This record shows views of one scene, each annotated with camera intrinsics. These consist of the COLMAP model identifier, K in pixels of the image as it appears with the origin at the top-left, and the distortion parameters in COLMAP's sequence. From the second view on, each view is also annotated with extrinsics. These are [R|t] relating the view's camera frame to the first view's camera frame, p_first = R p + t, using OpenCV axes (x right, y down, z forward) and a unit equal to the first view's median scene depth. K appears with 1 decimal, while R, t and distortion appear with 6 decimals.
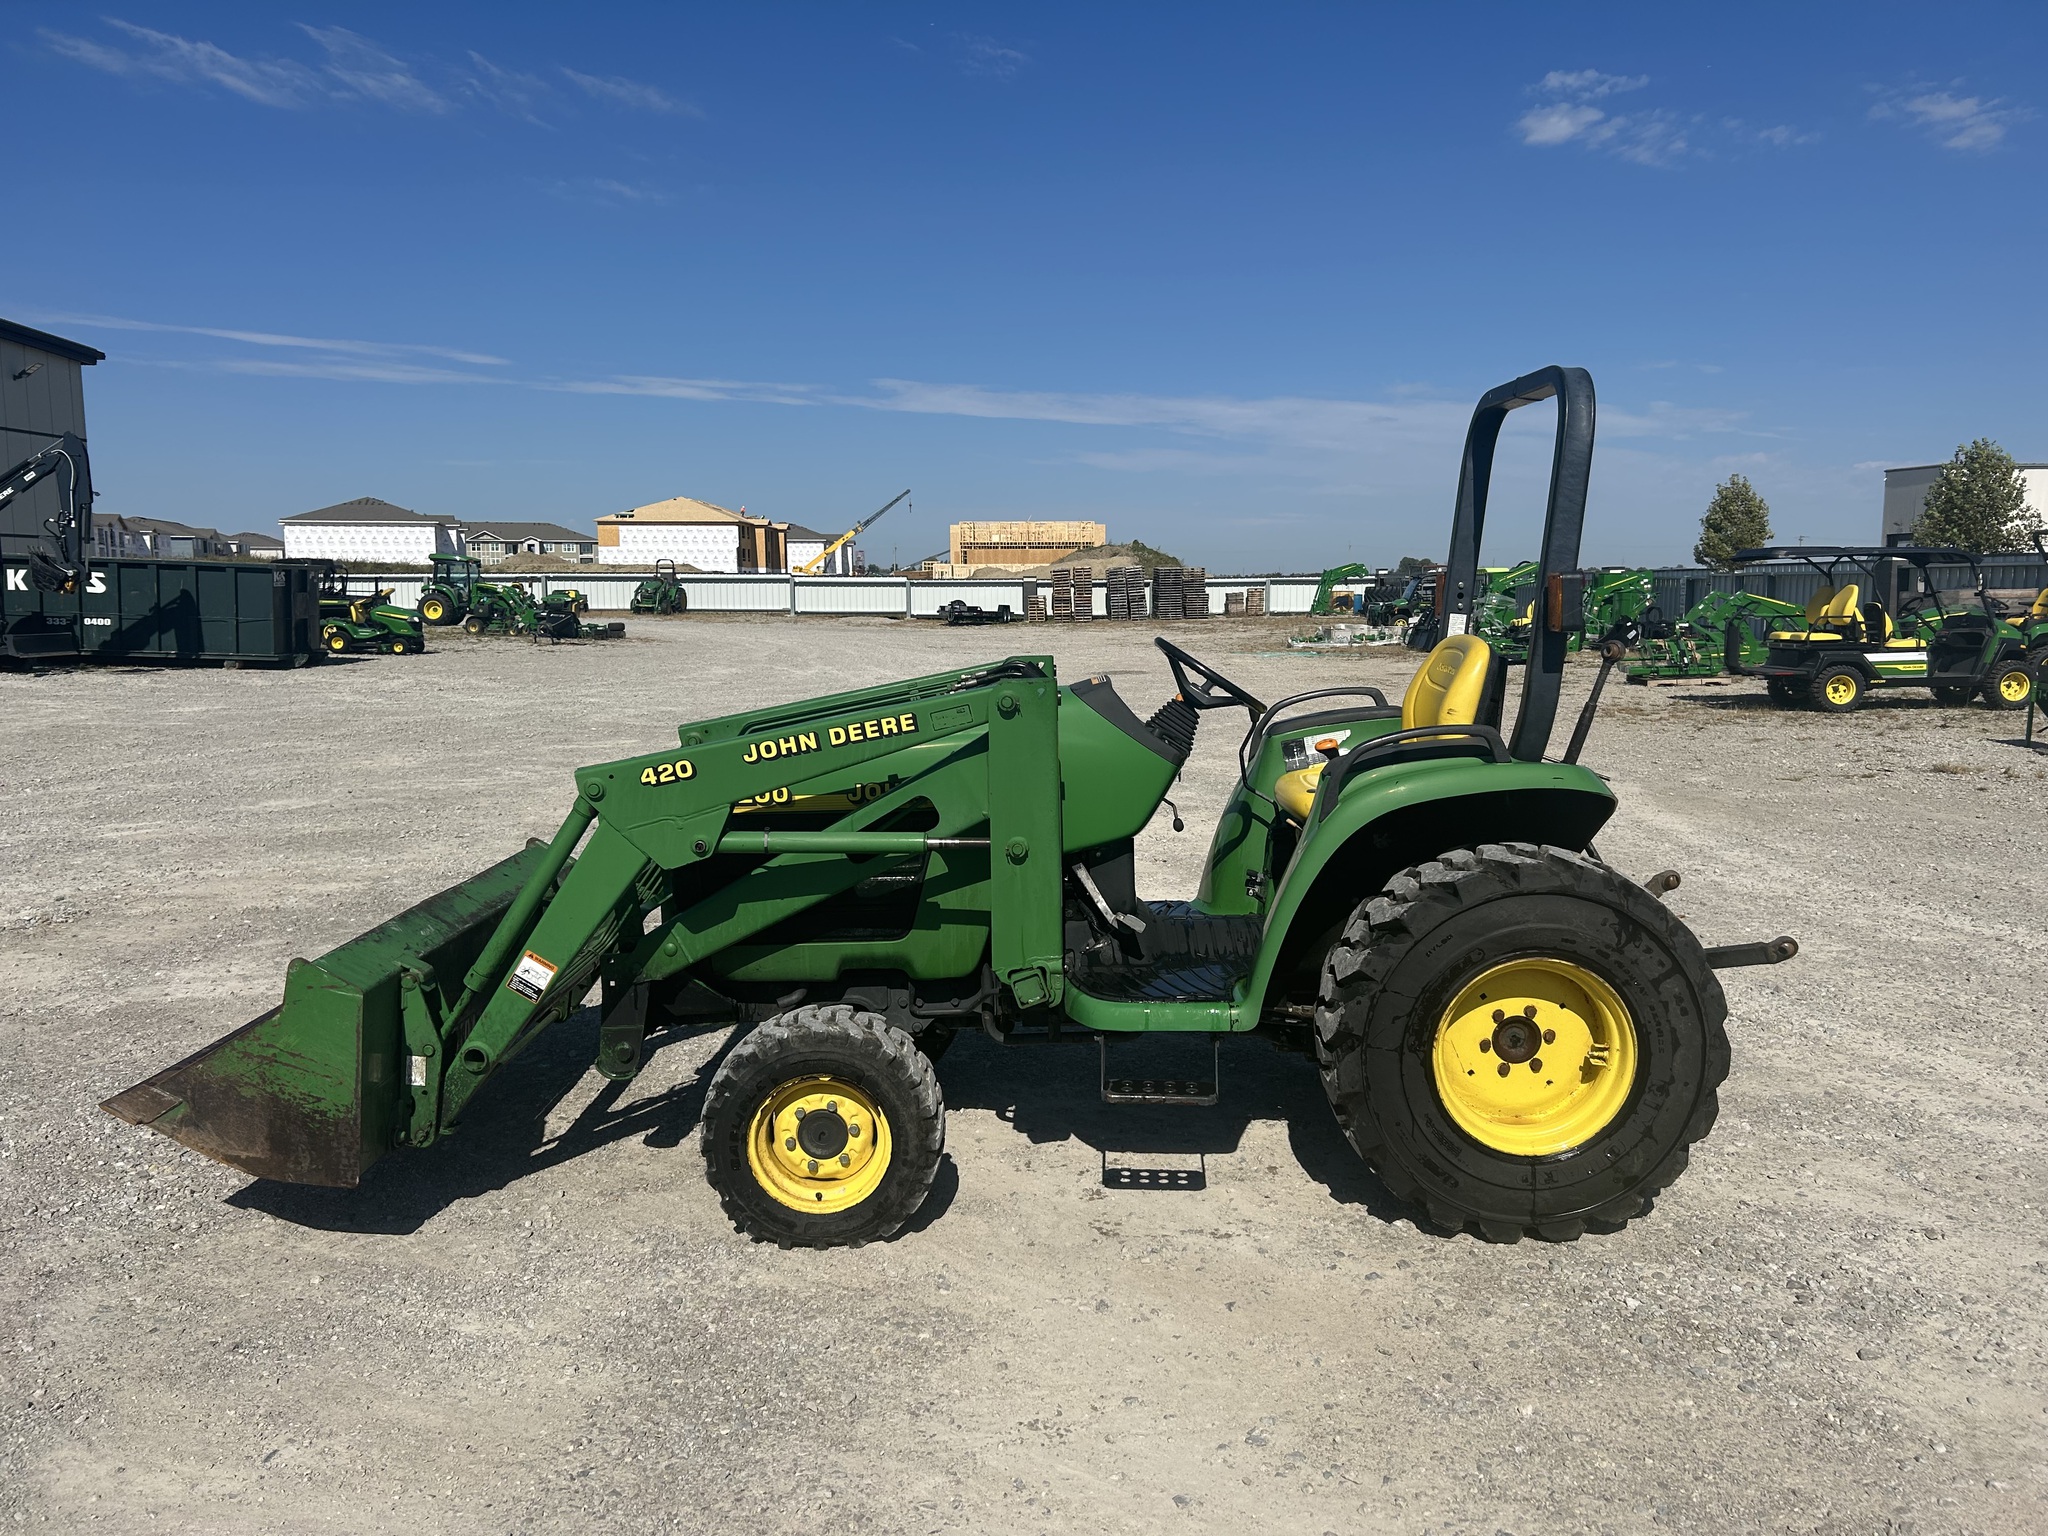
lens RADIAL K [[1558.5, 0, 1024.0], [0, 1558.5, 768.0], [0, 0, 1]] dist [0.000954, -0.013545]
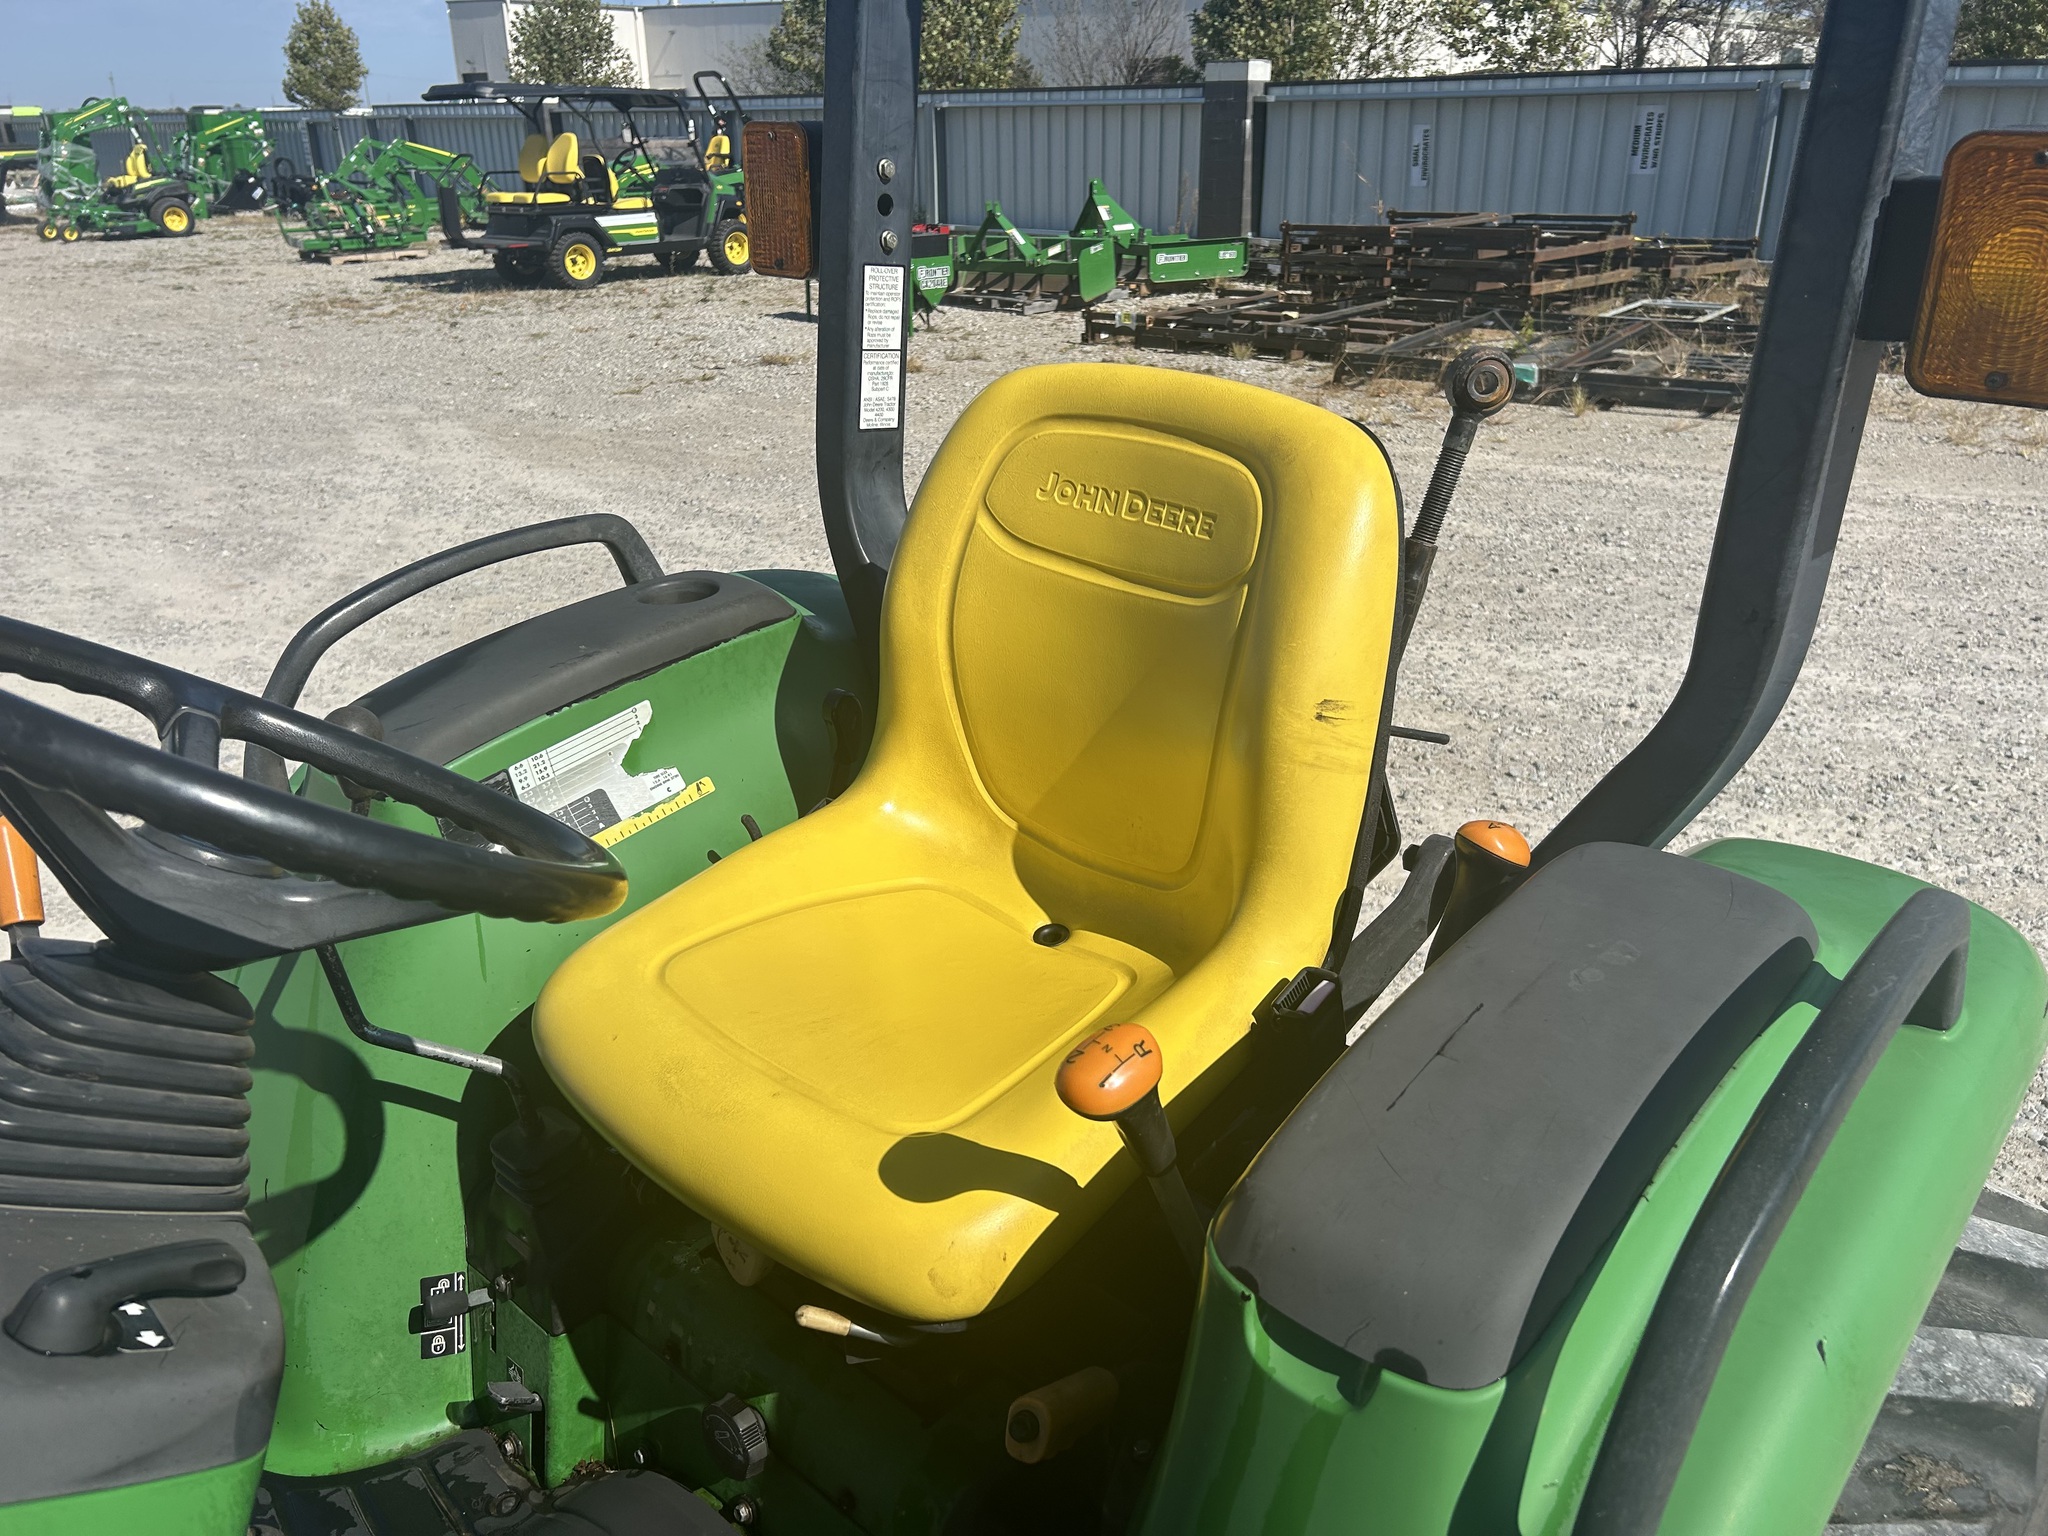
lens RADIAL K [[1536.4, 0, 1045.0], [0, 1536.4, 769.3], [0, 0, 1]] dist [0.038613, -0.034859]
pose [[0.662170, -0.284831, 0.693110, 0.008830], [0.086120, 0.947742, 0.307195, -0.023484], [-0.744388, -0.143725, 0.652096, 0.185842]]
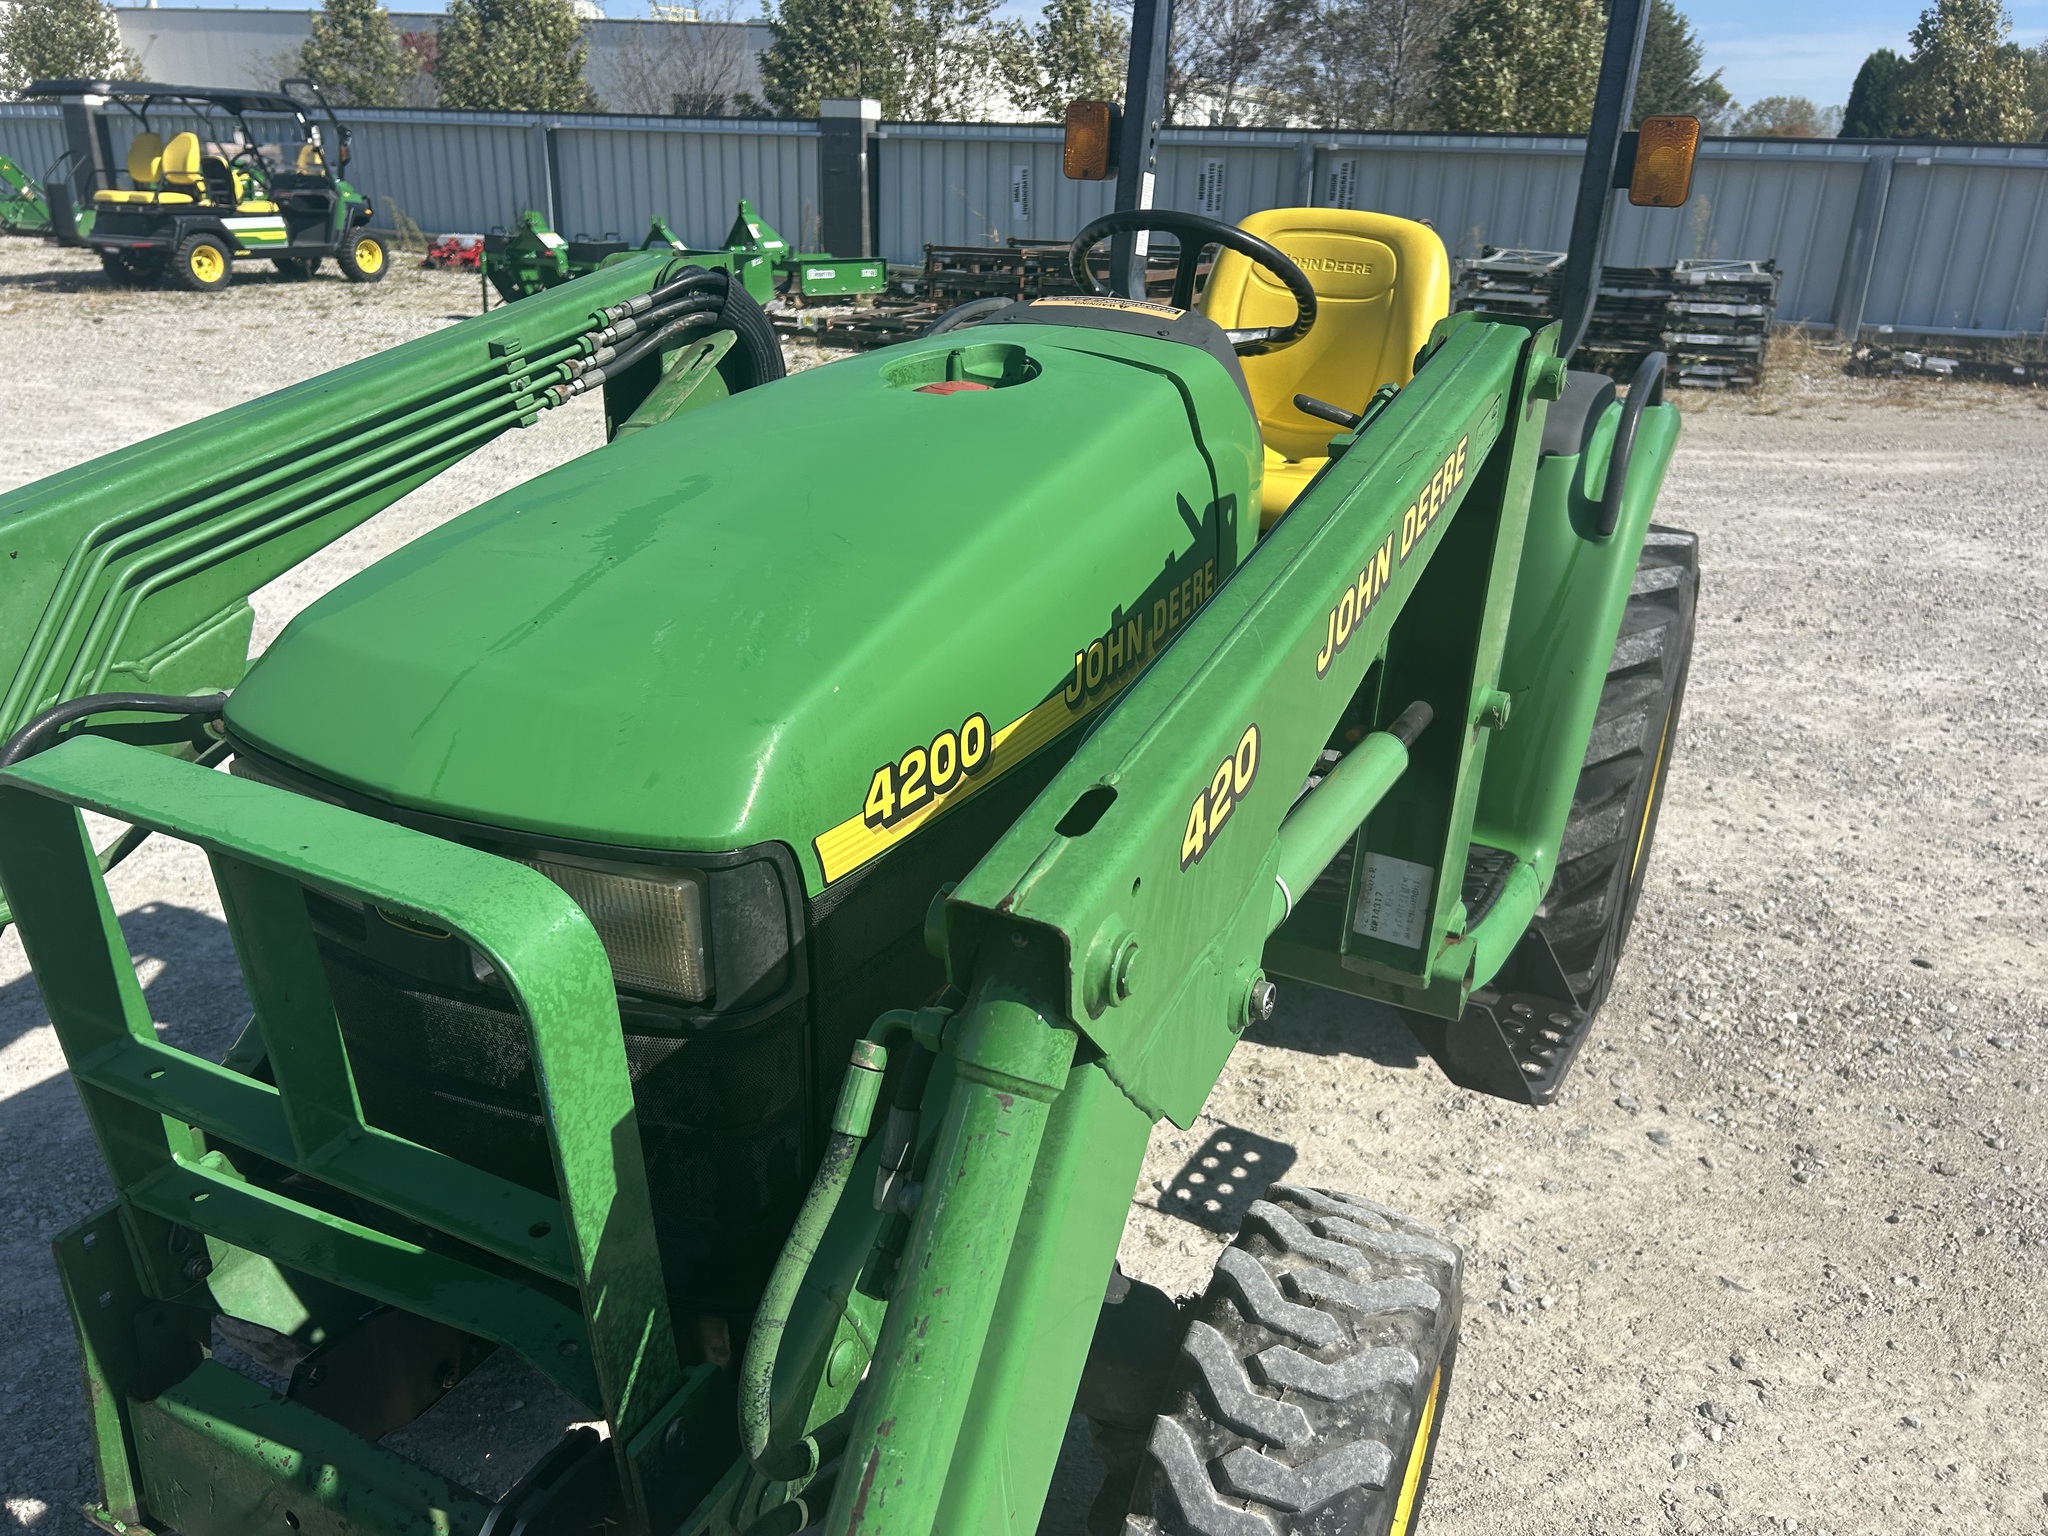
lens RADIAL K [[1536.4, 0, 1045.0], [0, 1536.4, 769.3], [0, 0, 1]] dist [0.038613, -0.034859]
pose [[0.433421, -0.303208, 0.848653, -0.089333], [0.066180, 0.949867, 0.305571, -0.015568], [-0.898758, -0.076276, 0.431759, 0.182718]]
